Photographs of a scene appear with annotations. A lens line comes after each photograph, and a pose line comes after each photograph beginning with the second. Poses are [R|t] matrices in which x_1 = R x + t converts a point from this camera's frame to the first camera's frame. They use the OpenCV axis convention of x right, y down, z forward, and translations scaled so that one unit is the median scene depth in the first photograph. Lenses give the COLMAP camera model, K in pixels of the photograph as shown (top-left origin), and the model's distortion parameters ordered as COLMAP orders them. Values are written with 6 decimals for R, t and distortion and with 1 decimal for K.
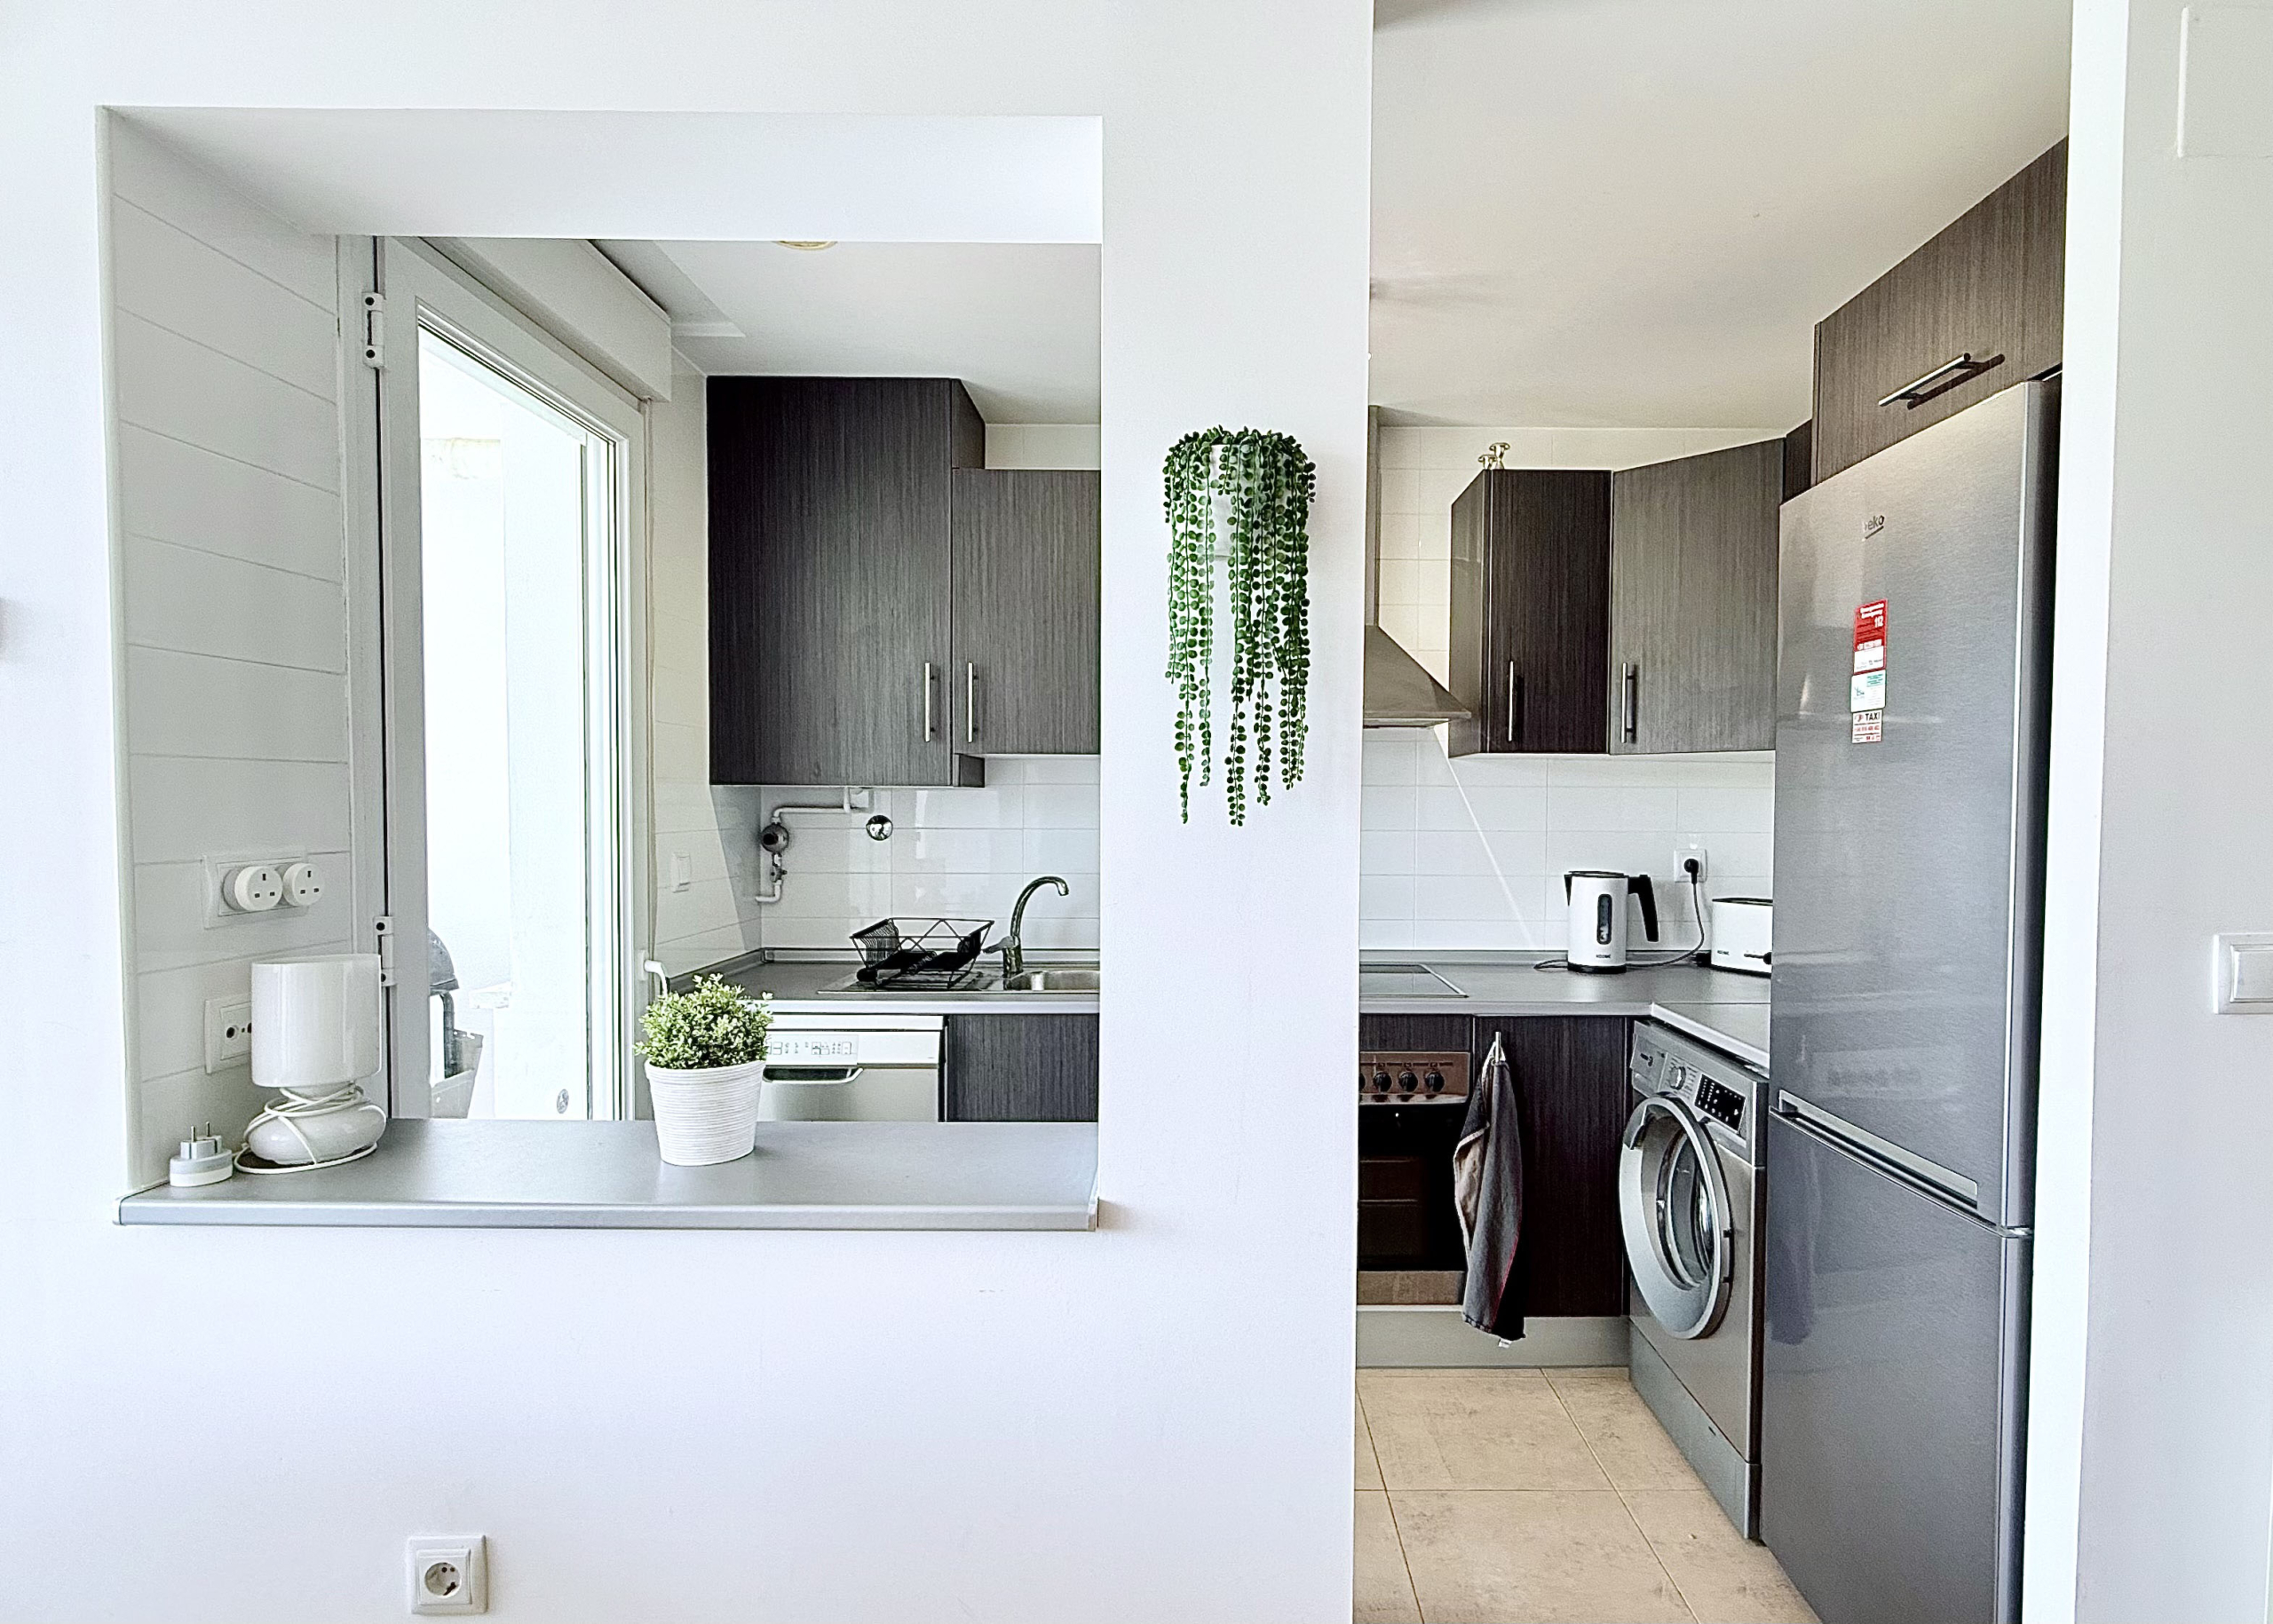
lens RADIAL K [[906.0, 0, 1124.1], [0, 906.0, 809.9], [0, 0, 1]] dist [-0.001021, -0.000065]
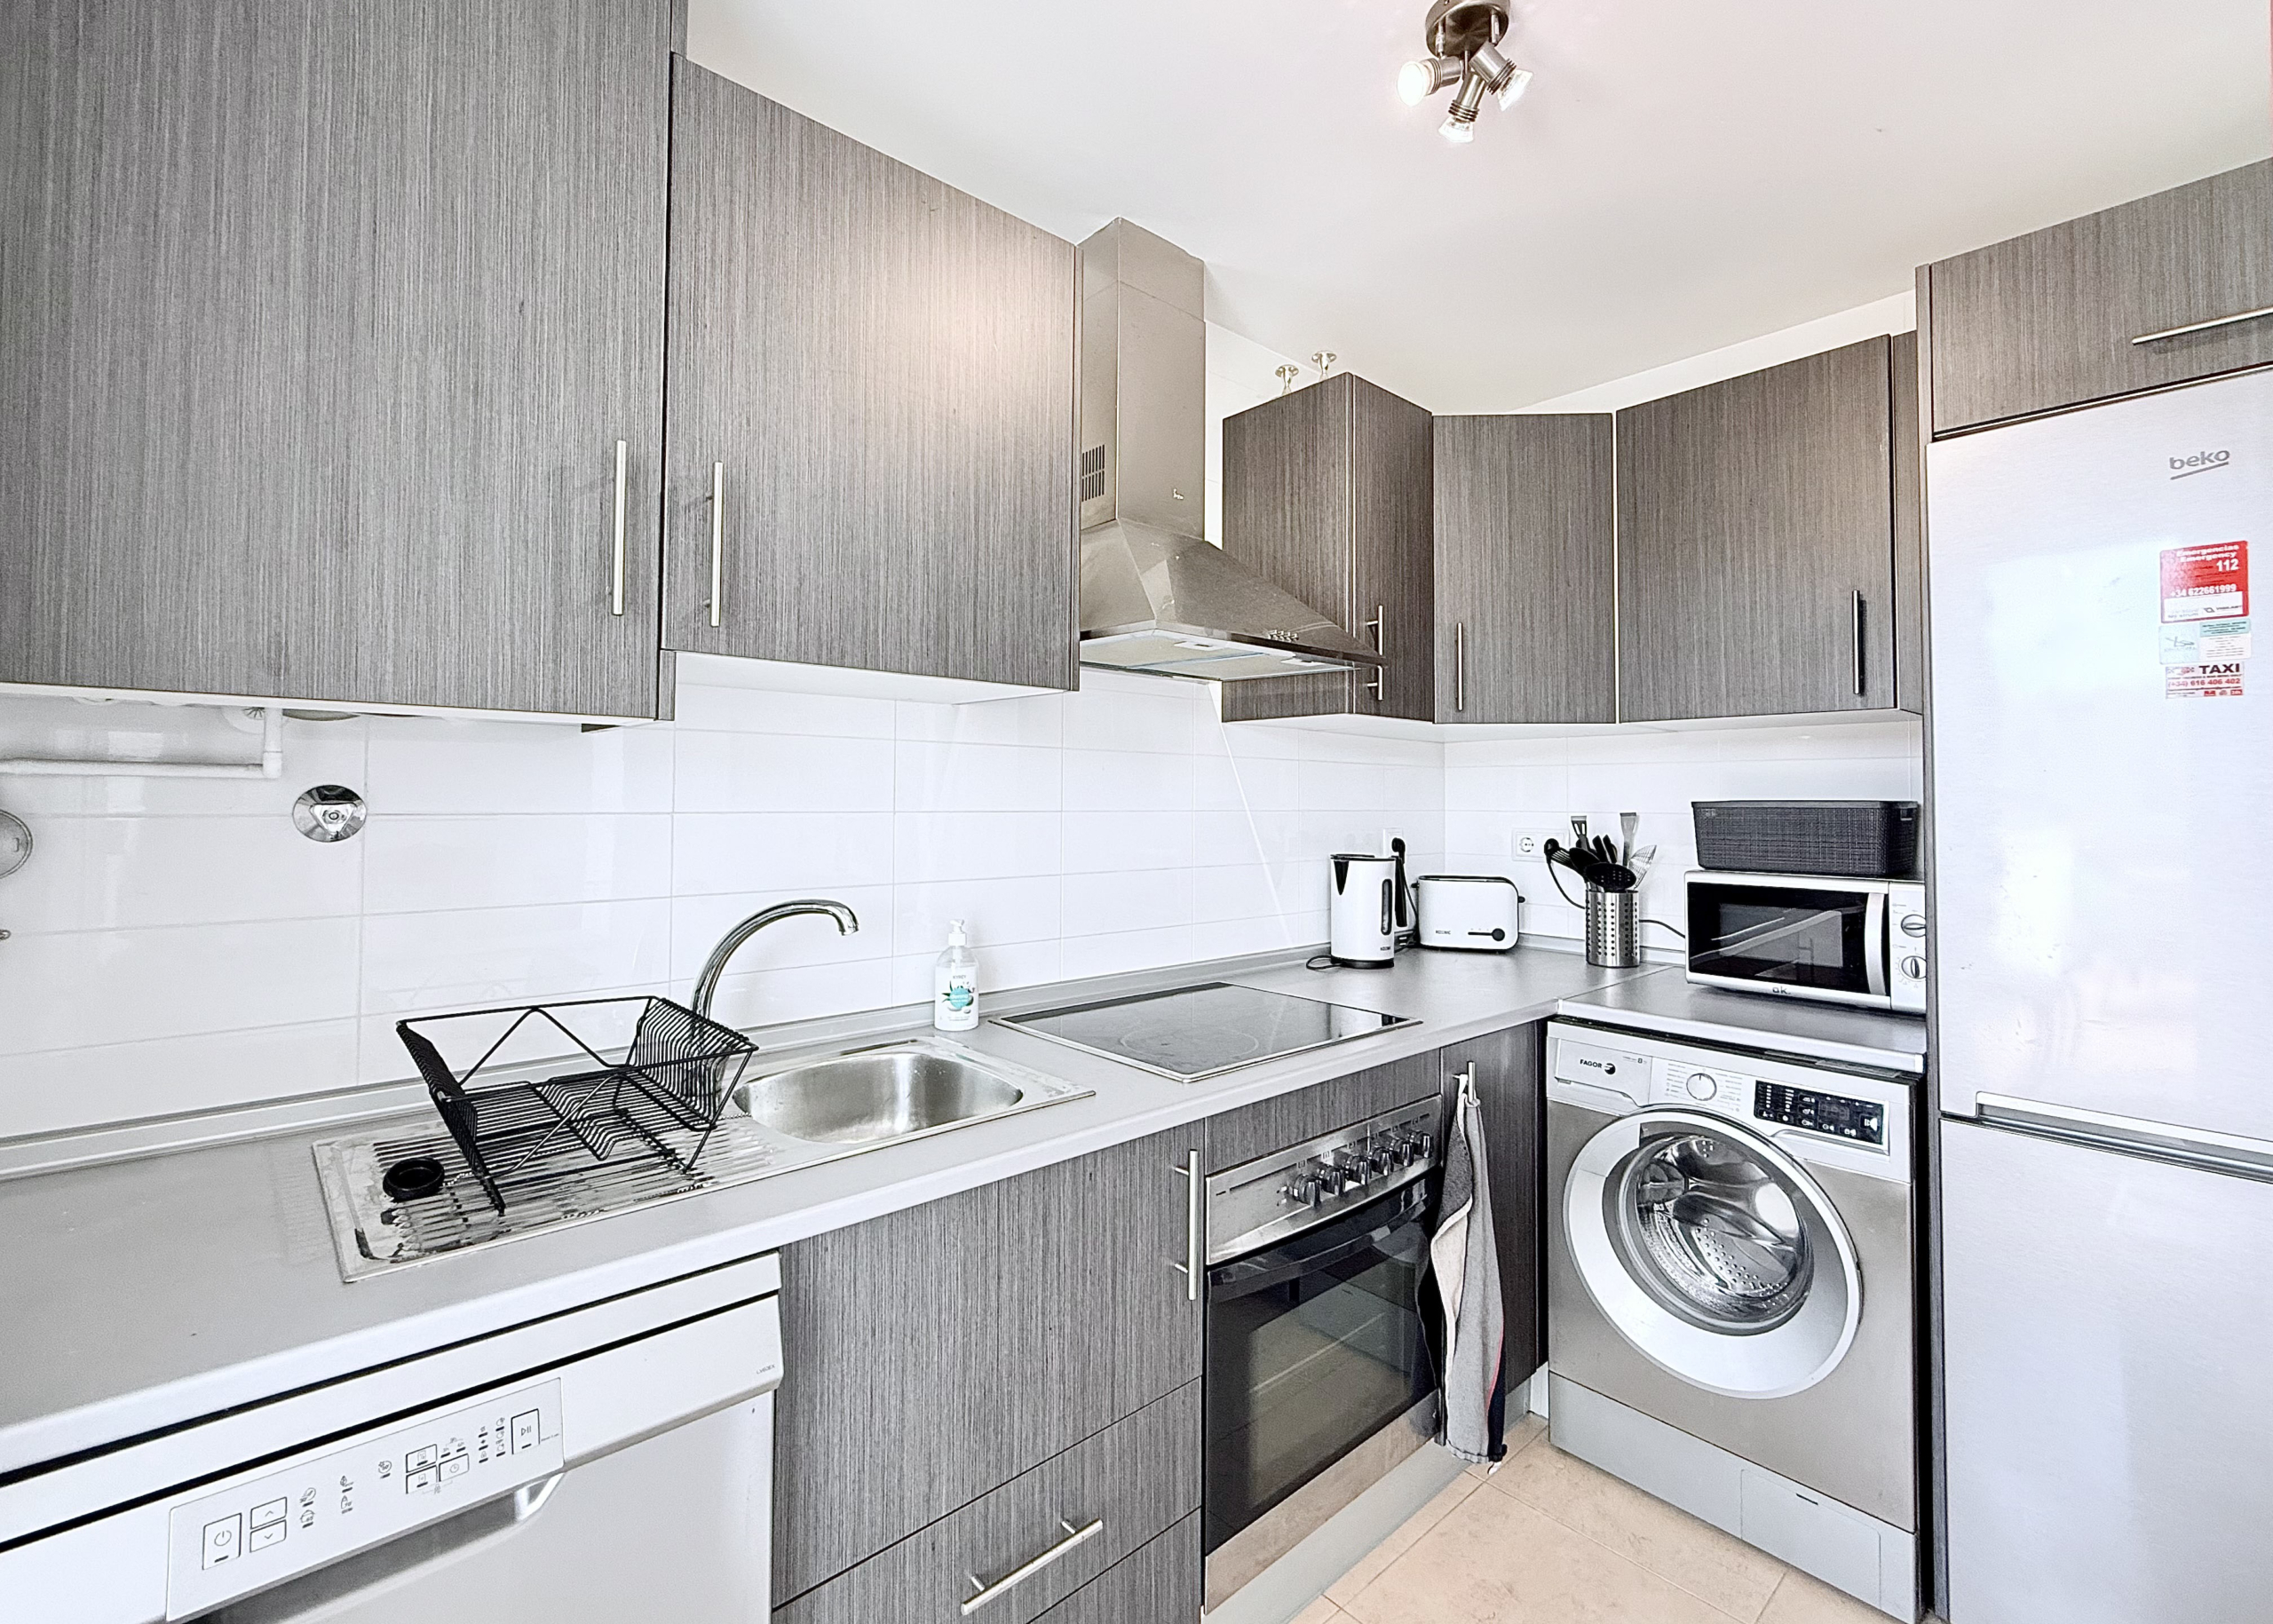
lens RADIAL K [[959.3, 0, 1142.4], [0, 959.3, 761.5], [0, 0, 1]] dist [0.001745, 0.000080]
pose [[0.779083, 0.024372, 0.626447, -0.291606], [-0.001526, 0.999315, -0.036980, 0.012557], [-0.626919, 0.027854, 0.778587, 0.444133]]
